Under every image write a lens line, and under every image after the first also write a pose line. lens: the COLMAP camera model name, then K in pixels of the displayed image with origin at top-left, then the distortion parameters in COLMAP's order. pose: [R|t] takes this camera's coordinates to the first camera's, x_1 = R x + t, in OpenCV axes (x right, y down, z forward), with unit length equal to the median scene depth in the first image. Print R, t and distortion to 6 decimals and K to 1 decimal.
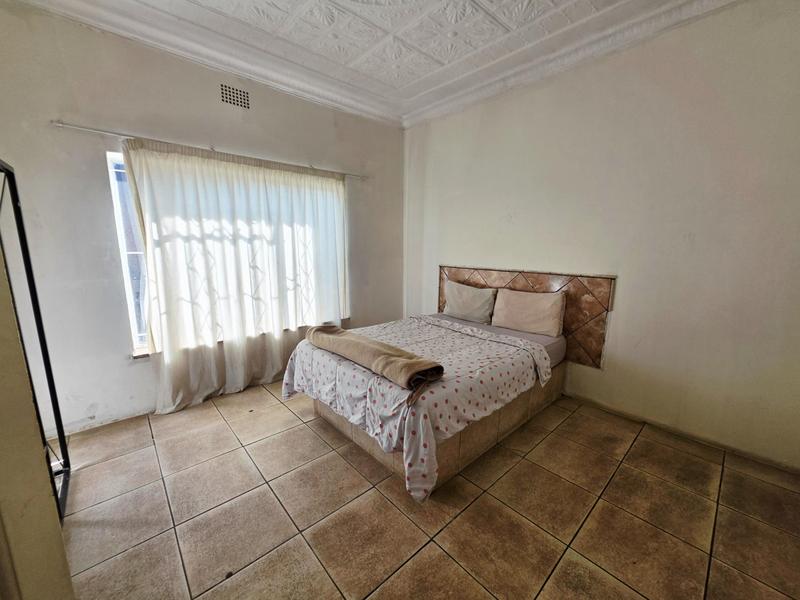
lens RADIAL K [[320.9, 0, 401.7], [0, 320.9, 300.2], [0, 0, 1]] dist [-0.000126, -0.000846]
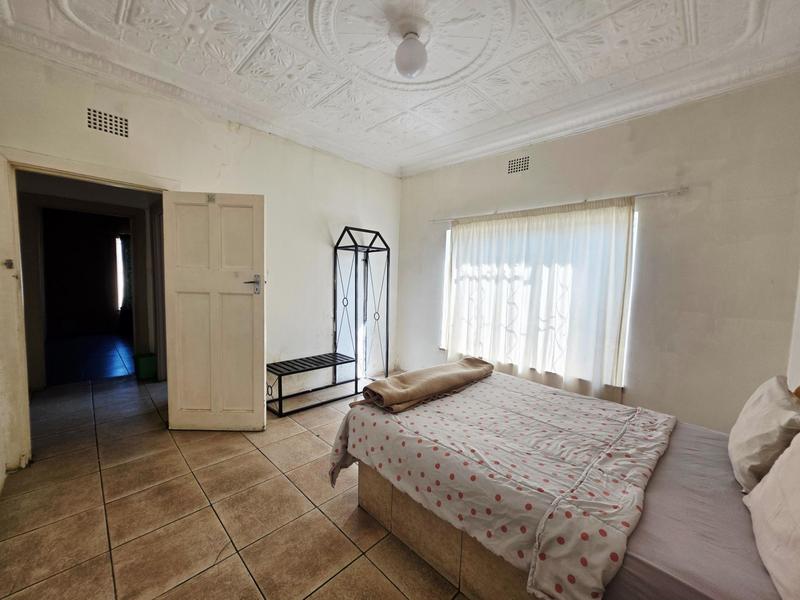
lens RADIAL K [[320.9, 0, 401.2], [0, 320.9, 301.2], [0, 0, 1]] dist [-0.000126, -0.000846]
pose [[0.047888, 0.068855, -0.996477, 0.702267], [-0.201721, 0.977732, 0.057866, -0.103994], [0.978272, 0.198239, 0.060711, 0.577665]]
